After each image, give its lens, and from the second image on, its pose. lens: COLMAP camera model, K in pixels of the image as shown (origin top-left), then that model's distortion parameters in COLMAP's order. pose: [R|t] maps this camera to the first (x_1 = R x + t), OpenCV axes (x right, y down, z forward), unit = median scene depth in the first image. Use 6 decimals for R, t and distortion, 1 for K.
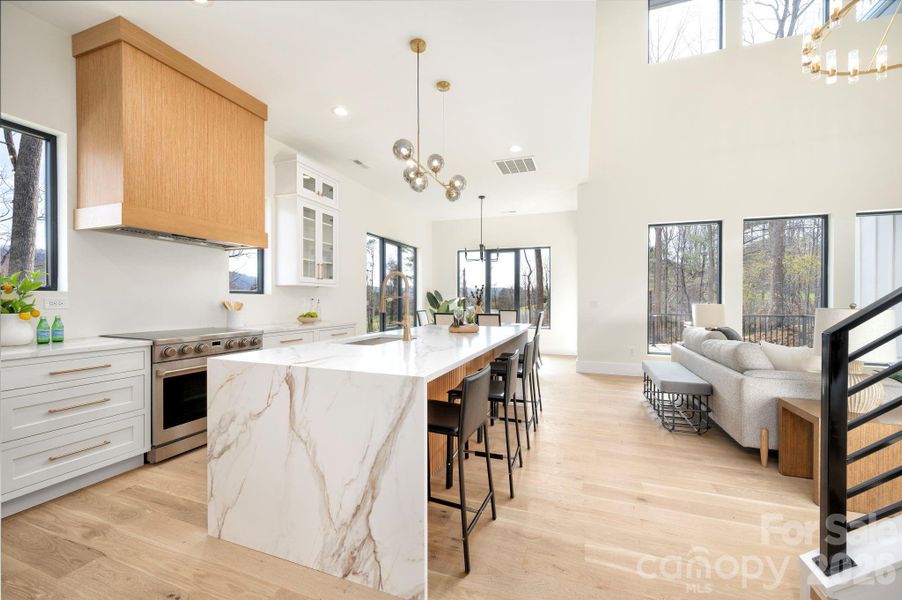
lens RADIAL K [[356.2, 0, 451.8], [0, 356.2, 303.3], [0, 0, 1]] dist [0.001050, 0.000477]
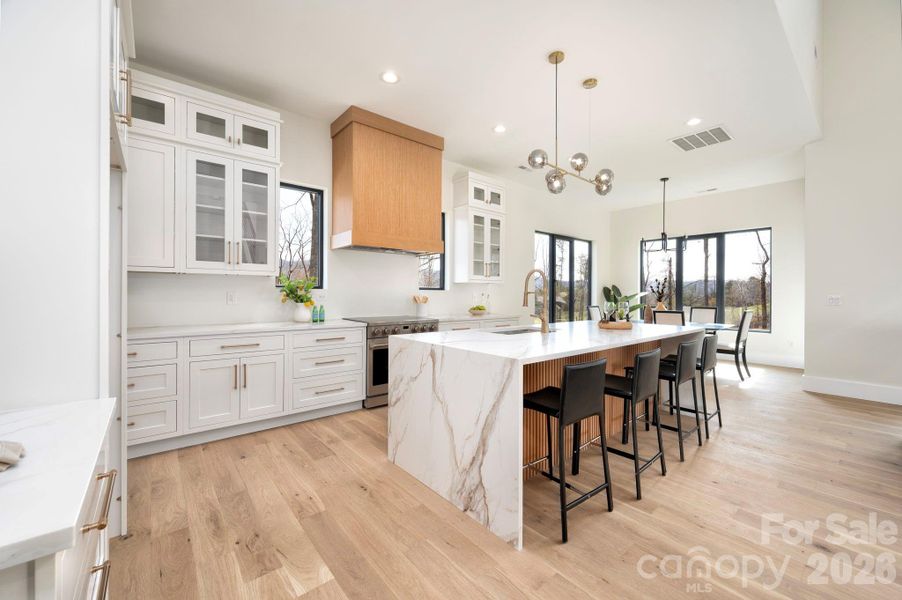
lens RADIAL K [[356.2, 0, 452.5], [0, 356.2, 296.8], [0, 0, 1]] dist [0.001050, 0.000477]
pose [[0.868771, 0.004455, -0.495194, 0.167079], [-0.006669, 0.999974, -0.002704, 0.000608], [0.495169, 0.005652, 0.868778, -0.079632]]
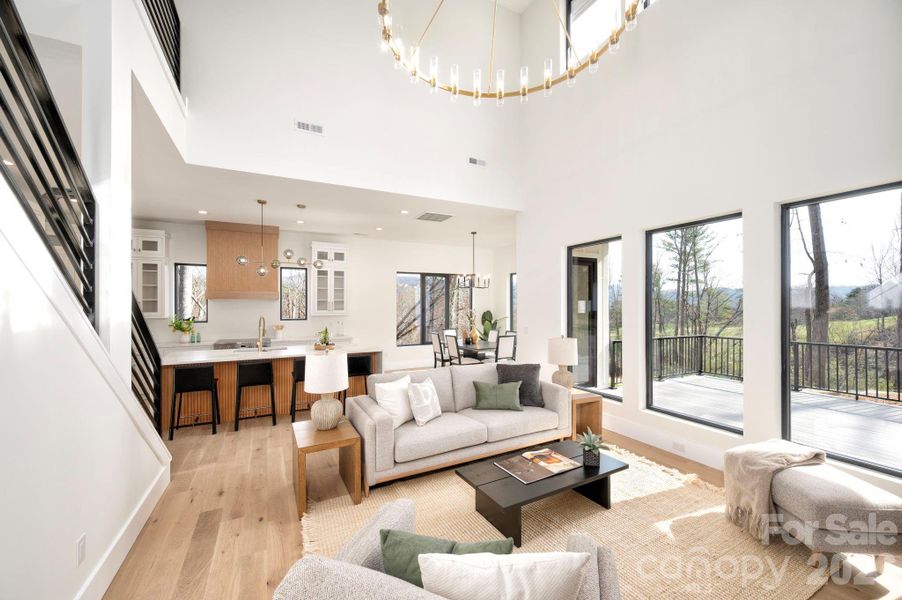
lens RADIAL K [[356.2, 0, 456.5], [0, 356.2, 299.8], [0, 0, 1]] dist [0.001050, 0.000477]
pose [[0.744647, -0.022942, -0.667065, 2.039694], [0.004606, 0.999562, -0.029236, -0.117568], [0.667443, 0.018698, 0.744426, 0.257888]]
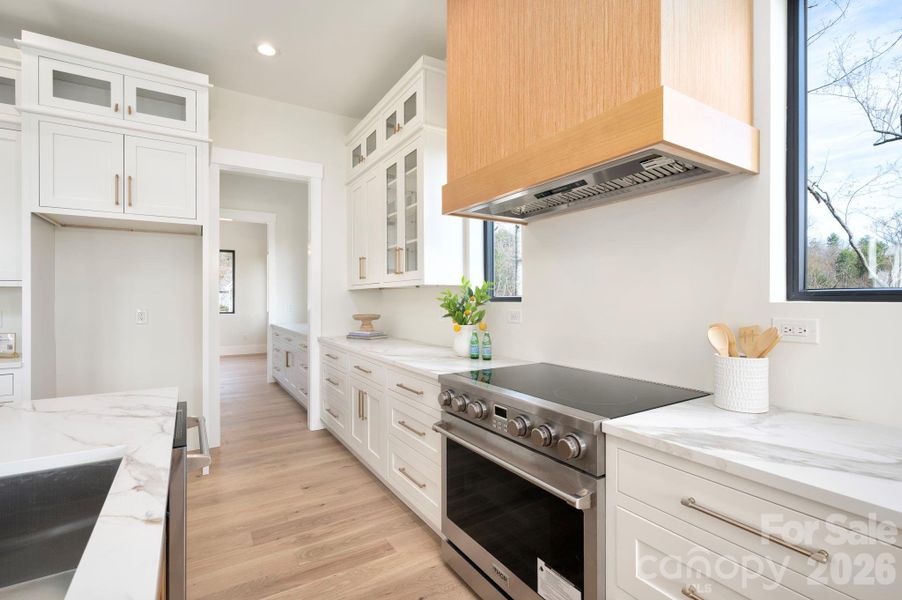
lens RADIAL K [[422.3, 0, 443.6], [0, 422.3, 294.2], [0, 0, 1]] dist [0.002956, -0.000189]
pose [[-0.630898, 0.006719, -0.775837, -0.202939], [0.009645, 0.999953, 0.000817, -0.049811], [0.775806, -0.006968, -0.630933, 1.438818]]
